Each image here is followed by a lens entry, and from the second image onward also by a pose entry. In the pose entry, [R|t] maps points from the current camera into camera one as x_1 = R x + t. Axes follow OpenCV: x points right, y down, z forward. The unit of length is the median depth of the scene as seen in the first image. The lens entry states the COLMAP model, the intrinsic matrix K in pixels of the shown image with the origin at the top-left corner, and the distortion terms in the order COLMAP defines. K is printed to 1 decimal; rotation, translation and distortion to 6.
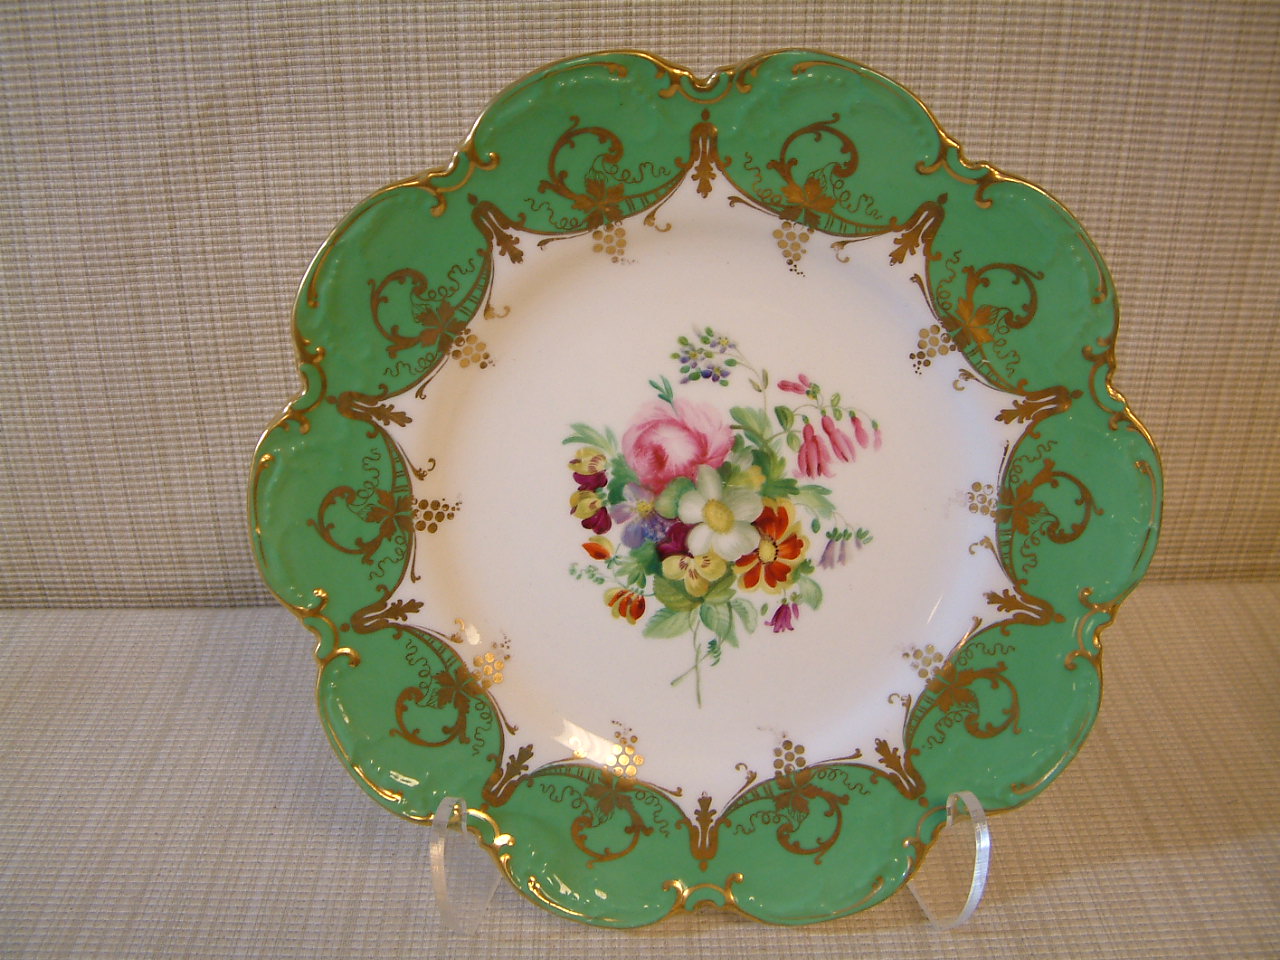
lens RADIAL K [[1373.7, 0, 629.4], [0, 1373.7, 466.7], [0, 0, 1]] dist [-0.190541, 0.000000]
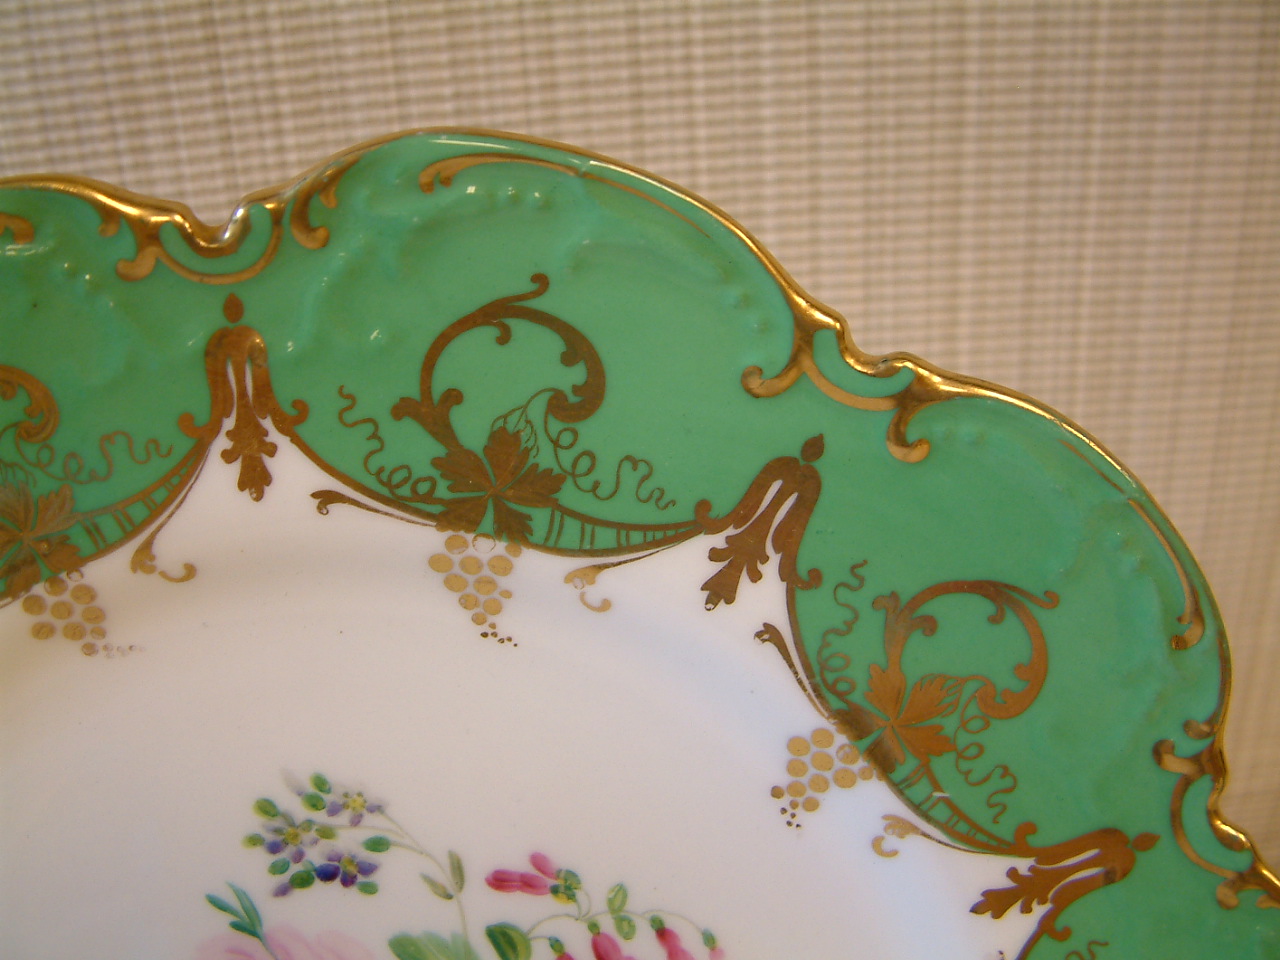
lens RADIAL K [[1406.4, 0, 617.6], [0, 1406.4, 501.5], [0, 0, 1]] dist [-0.208331, 0.000000]
pose [[0.993680, -0.092456, 0.063648, 0.133750], [0.096164, 0.993680, -0.057894, -0.153635], [-0.057893, 0.063649, 0.996292, 0.534141]]
